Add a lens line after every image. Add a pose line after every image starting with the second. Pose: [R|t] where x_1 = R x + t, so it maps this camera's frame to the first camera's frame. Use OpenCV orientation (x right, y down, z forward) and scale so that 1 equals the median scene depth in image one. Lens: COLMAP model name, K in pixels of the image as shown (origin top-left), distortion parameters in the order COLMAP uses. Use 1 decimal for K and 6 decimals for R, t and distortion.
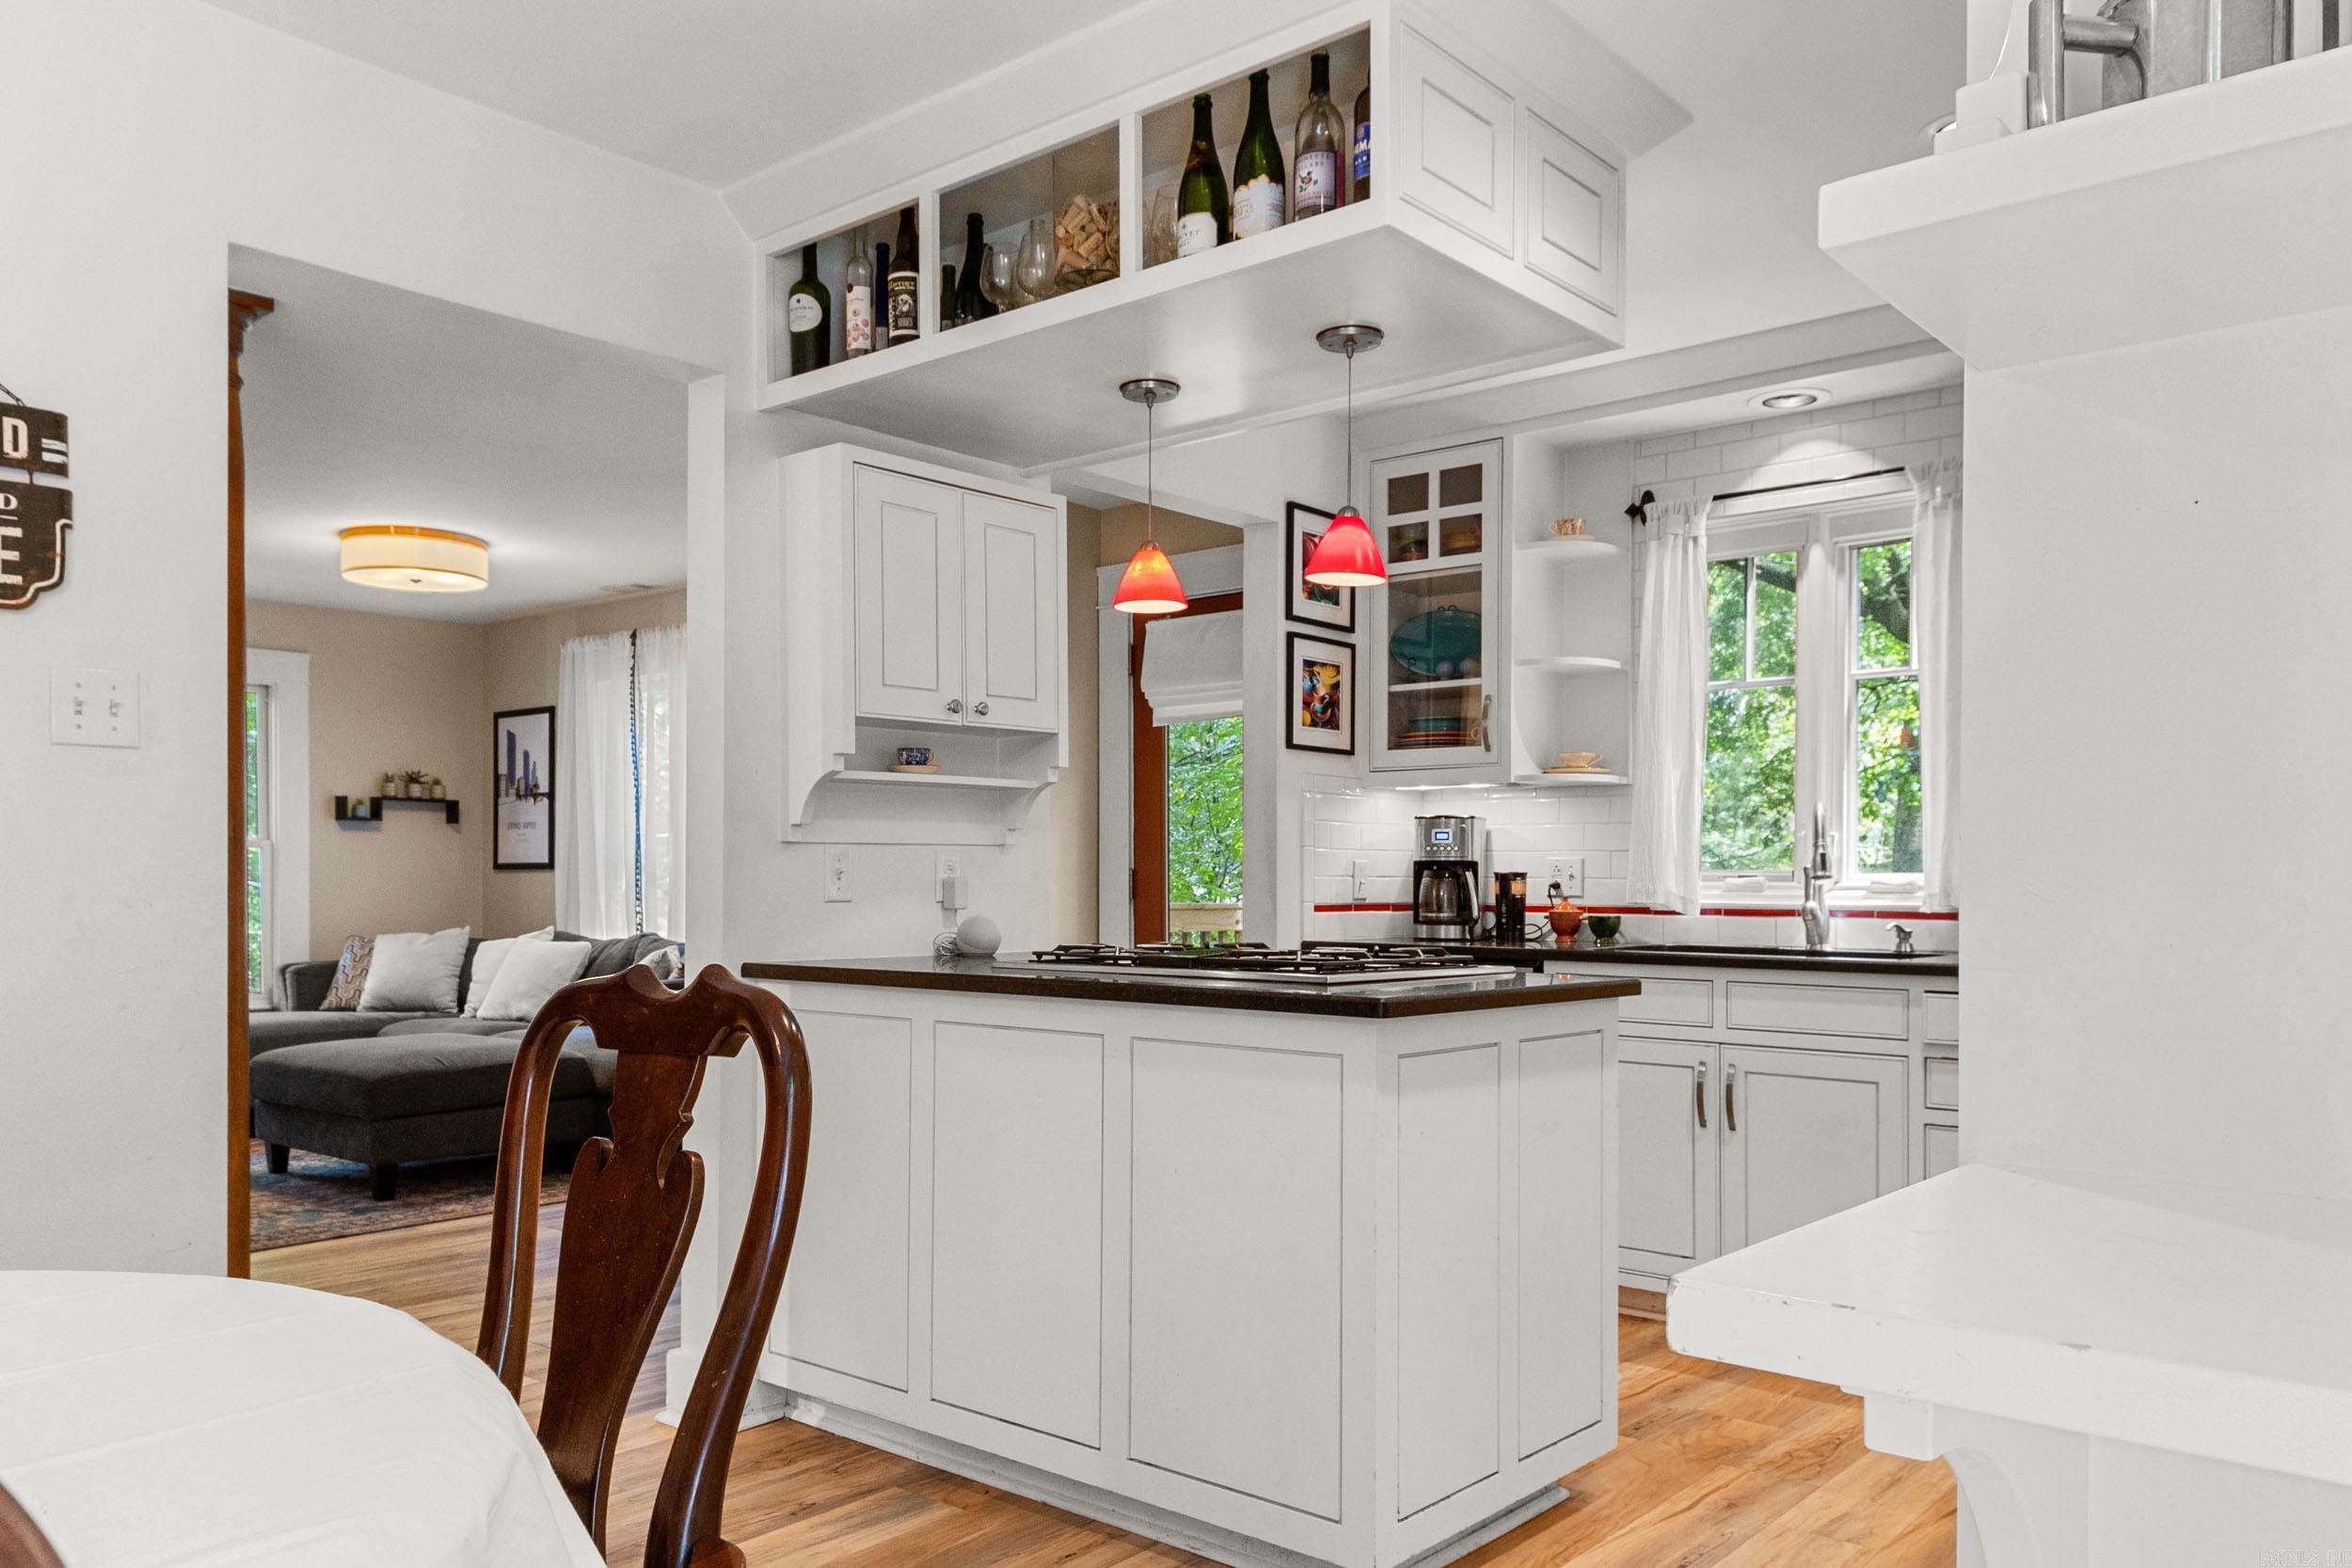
lens RADIAL K [[1711.2, 0, 1182.8], [0, 1711.2, 887.5], [0, 0, 1]] dist [0.028424, -0.030912]
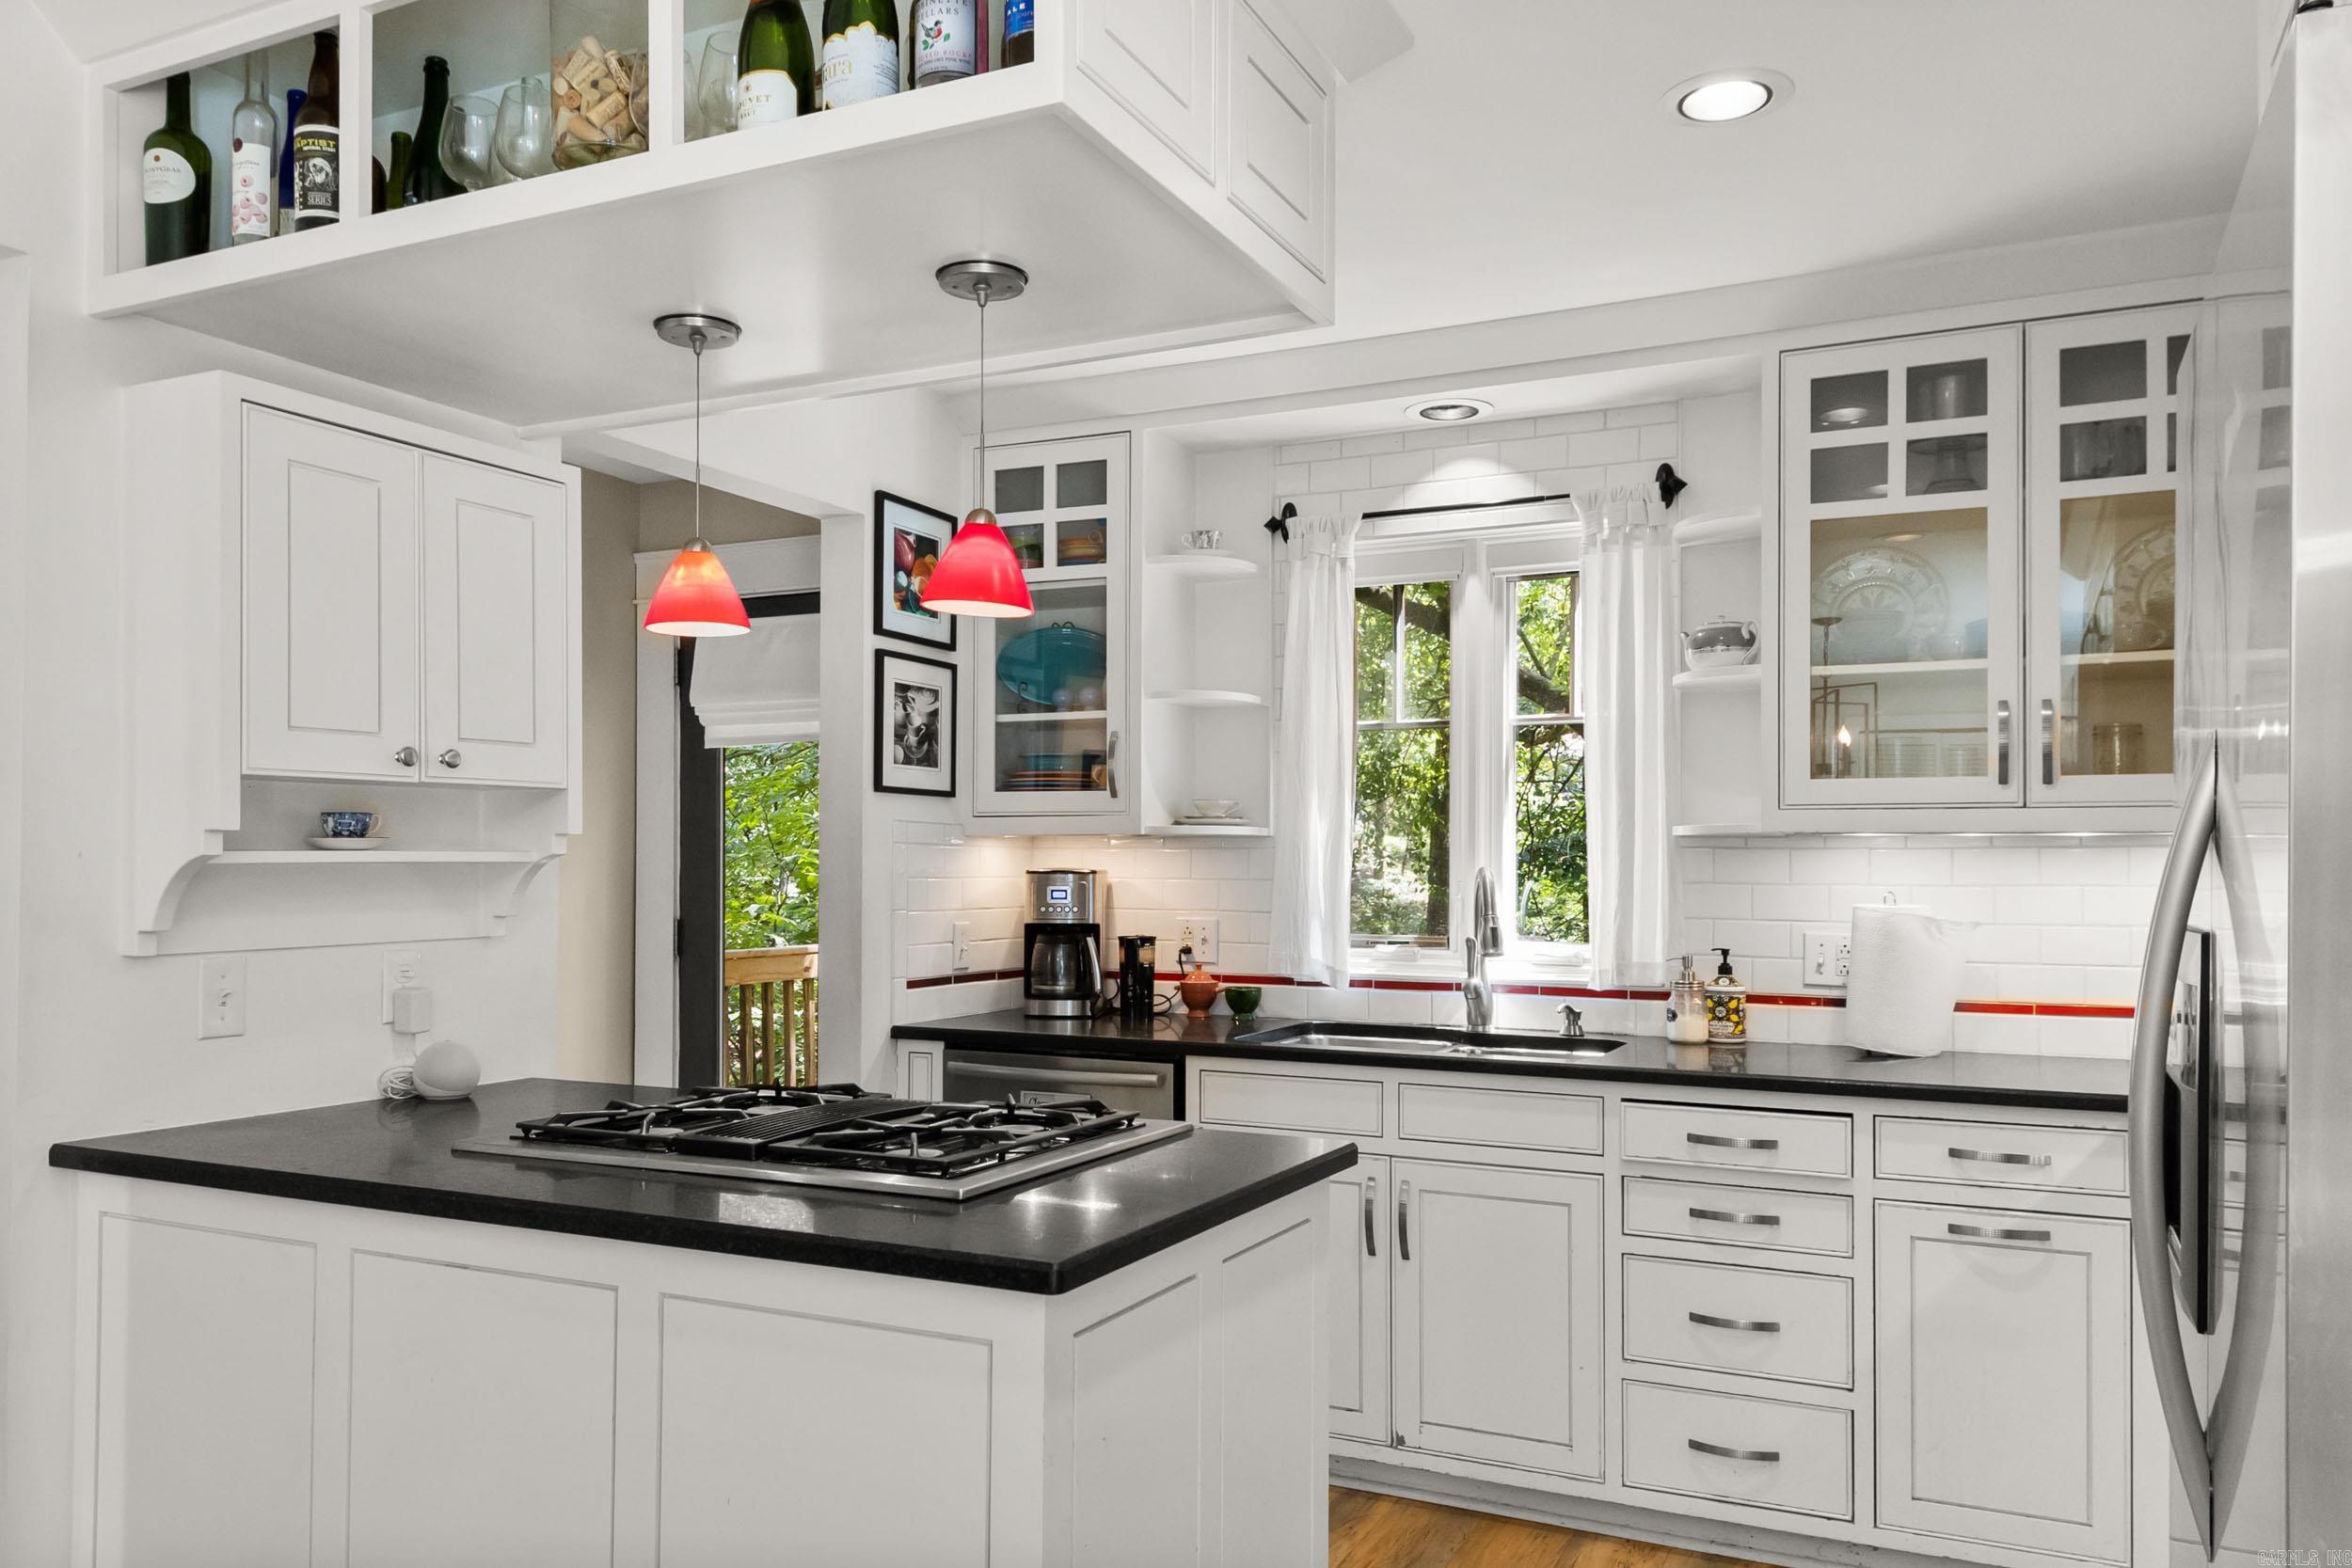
lens RADIAL K [[1711.2, 0, 1190.9], [0, 1711.2, 862.4], [0, 0, 1]] dist [0.028424, -0.030912]
pose [[0.967333, 0.004082, 0.253476, -0.000533], [-0.002474, 0.999975, -0.006660, -0.052665], [-0.253497, 0.005816, 0.967319, 0.212073]]
